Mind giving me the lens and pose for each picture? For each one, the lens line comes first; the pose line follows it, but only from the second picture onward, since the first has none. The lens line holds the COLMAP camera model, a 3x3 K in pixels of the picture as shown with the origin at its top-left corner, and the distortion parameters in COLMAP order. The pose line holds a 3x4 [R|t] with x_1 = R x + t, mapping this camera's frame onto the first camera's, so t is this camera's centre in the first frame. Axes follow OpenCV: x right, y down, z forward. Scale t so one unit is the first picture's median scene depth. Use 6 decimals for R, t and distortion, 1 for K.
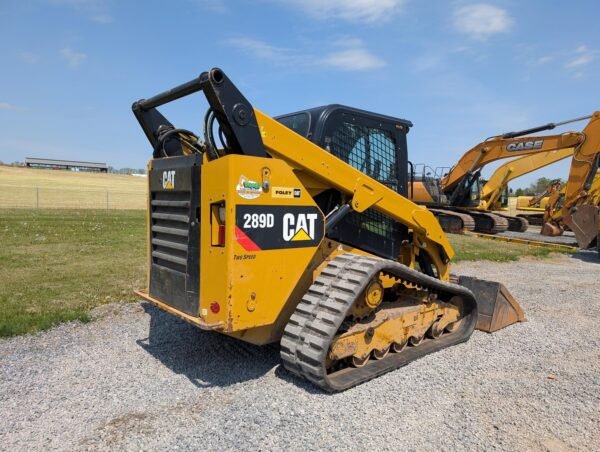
lens RADIAL K [[431.6, 0, 291.2], [0, 431.6, 227.8], [0, 0, 1]] dist [0.032984, -0.015336]
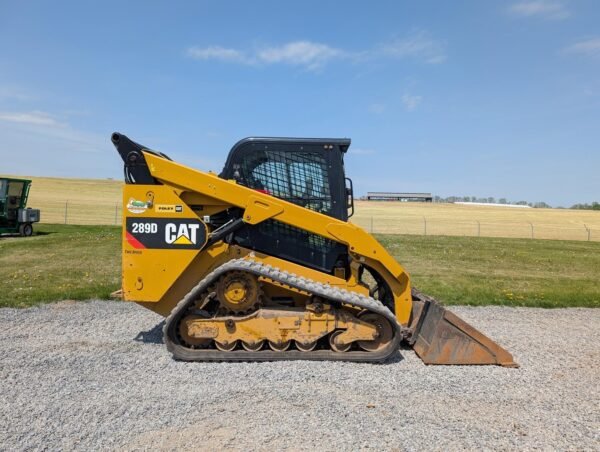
lens RADIAL K [[431.6, 0, 305.5], [0, 431.6, 224.4], [0, 0, 1]] dist [0.032984, -0.015336]
pose [[0.761802, -0.004089, -0.647797, 1.060022], [-0.042848, 0.997472, -0.056686, 0.025687], [0.646392, 0.070940, 0.759701, 0.193670]]
